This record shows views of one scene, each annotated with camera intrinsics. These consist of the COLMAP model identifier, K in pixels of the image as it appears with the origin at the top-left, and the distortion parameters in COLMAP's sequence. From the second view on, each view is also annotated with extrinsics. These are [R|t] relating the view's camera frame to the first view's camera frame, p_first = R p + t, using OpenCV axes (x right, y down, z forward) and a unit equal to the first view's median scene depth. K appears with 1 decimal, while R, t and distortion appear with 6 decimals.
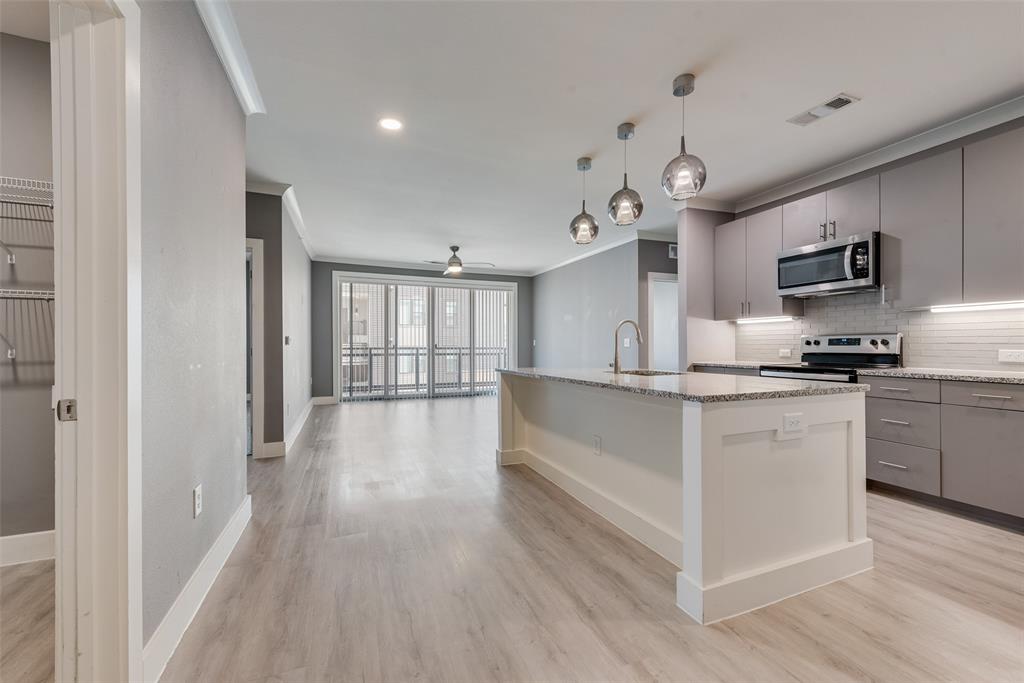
lens RADIAL K [[403.6, 0, 507.9], [0, 403.6, 347.3], [0, 0, 1]] dist [0.010493, -0.003125]
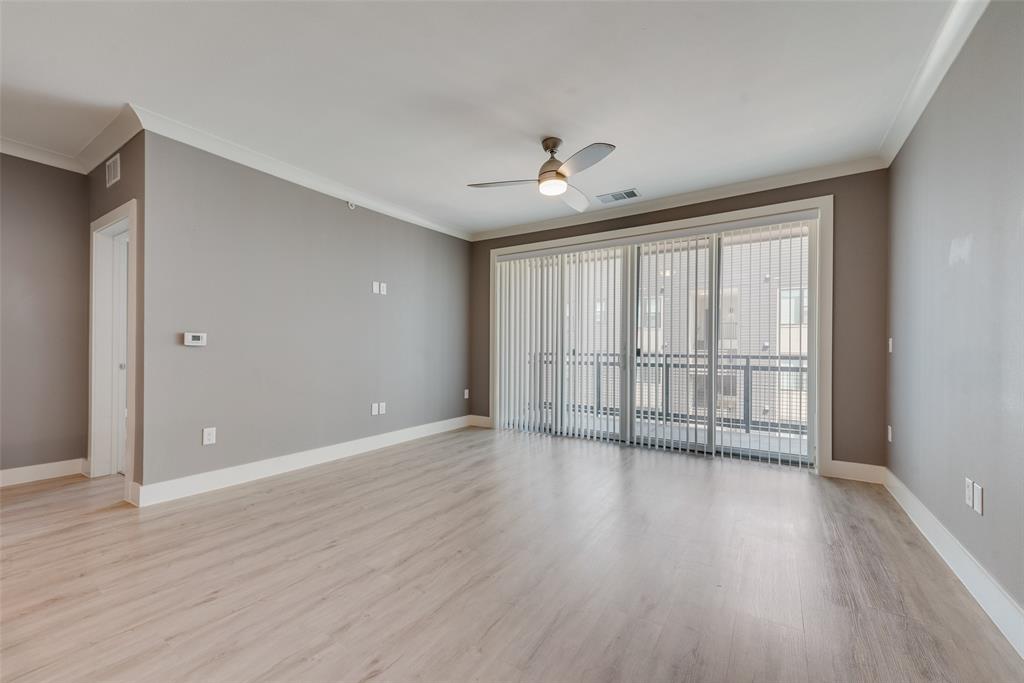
lens RADIAL K [[403.6, 0, 508.8], [0, 403.6, 345.7], [0, 0, 1]] dist [0.010493, -0.003125]
pose [[0.576114, -0.004236, -0.817359, 0.200847], [-0.011823, 0.999839, -0.013515, -0.000837], [0.817284, 0.017450, 0.575971, 0.612083]]
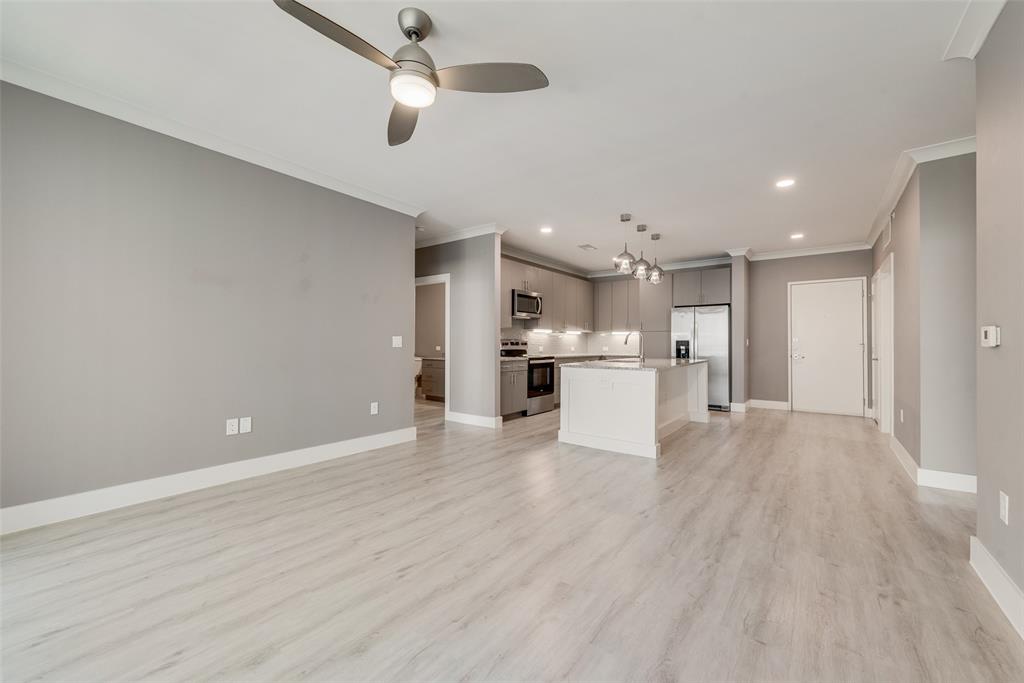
lens RADIAL K [[403.6, 0, 510.1], [0, 403.6, 341.2], [0, 0, 1]] dist [0.010493, -0.003125]
pose [[-0.517772, 0.007490, 0.855486, -0.379417], [0.001507, 0.999968, -0.007842, -0.005089], [-0.855517, -0.002771, -0.517767, 0.973853]]
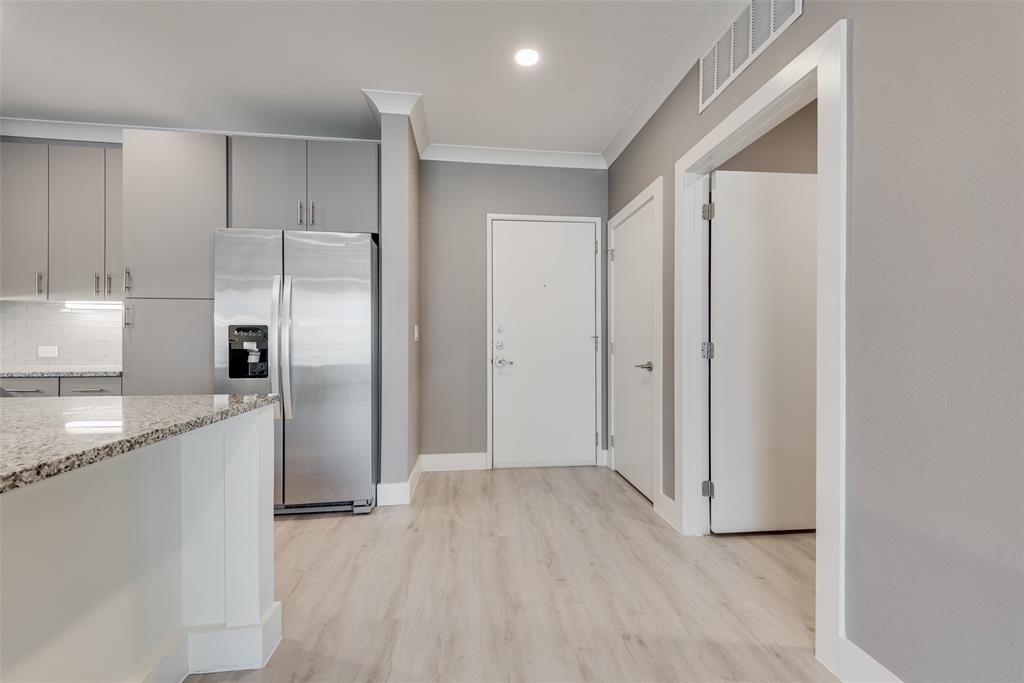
lens RADIAL K [[403.6, 0, 509.7], [0, 403.6, 340.4], [0, 0, 1]] dist [0.010493, -0.003125]
pose [[-0.963396, 0.004639, 0.268043, -0.061705], [0.004020, 0.999988, -0.002858, 0.000433], [-0.268053, -0.001676, -0.963403, 0.384429]]
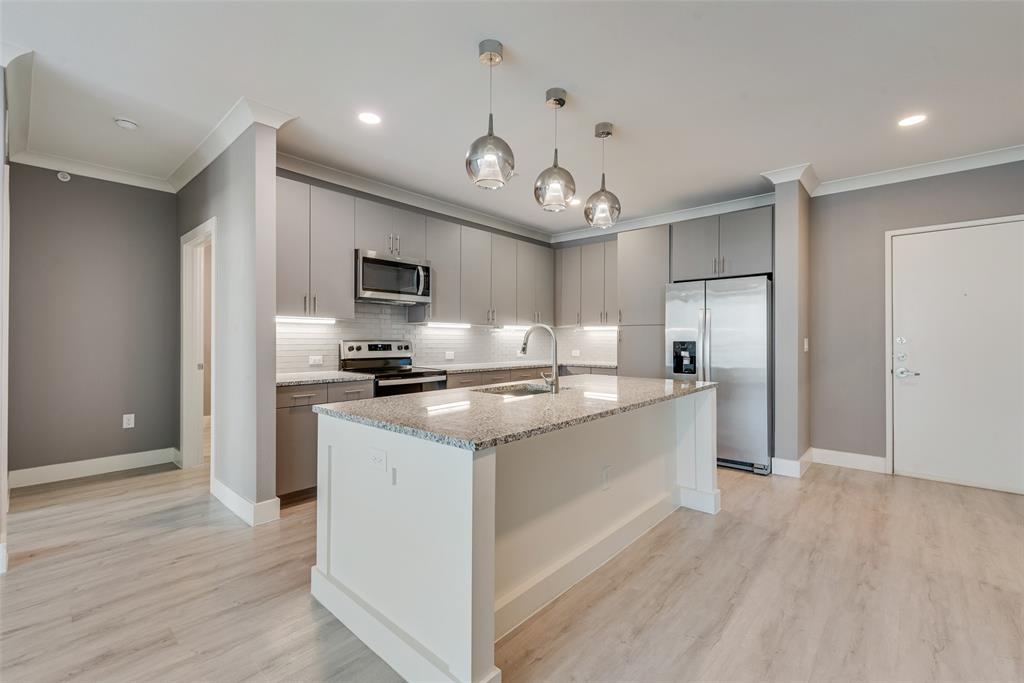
lens RADIAL K [[439.6, 0, 512.2], [0, 439.6, 338.5], [0, 0, 1]] dist [0.007261, -0.002281]
pose [[-0.450919, 0.005128, 0.892550, -0.187534], [0.002086, 0.999987, -0.004692, -0.015215], [-0.892562, -0.000254, -0.450924, 0.592373]]
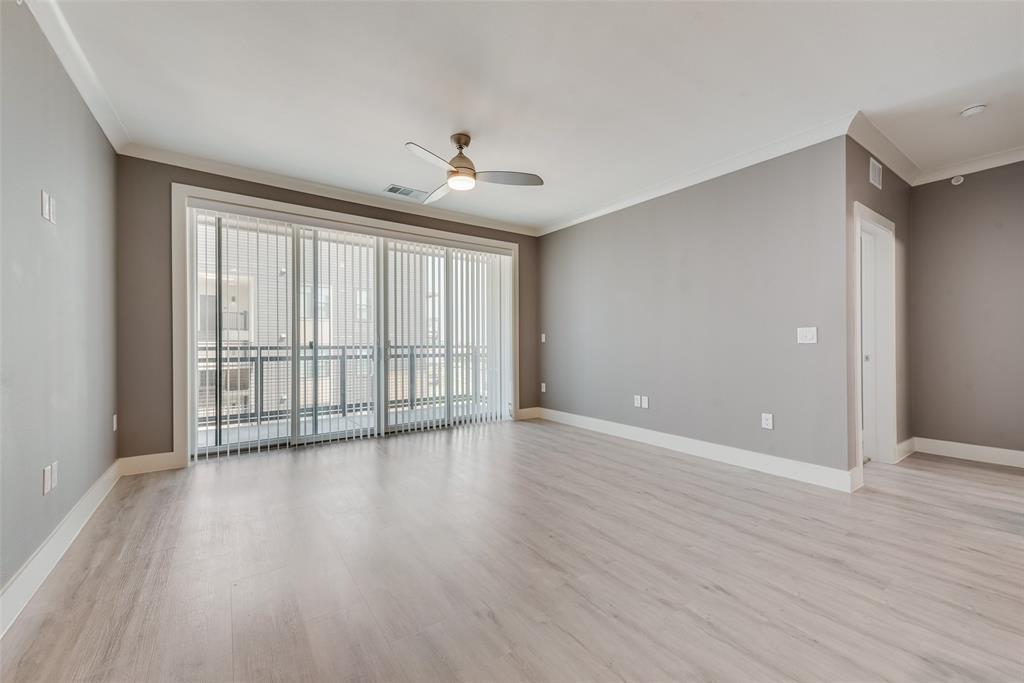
lens RADIAL K [[403.6, 0, 511.8], [0, 403.6, 342.5], [0, 0, 1]] dist [0.010493, -0.003125]
pose [[0.970833, -0.002590, 0.239742, -0.168538], [0.003664, 0.999985, -0.004031, -0.001059], [-0.239728, 0.004792, 0.970828, 0.461573]]
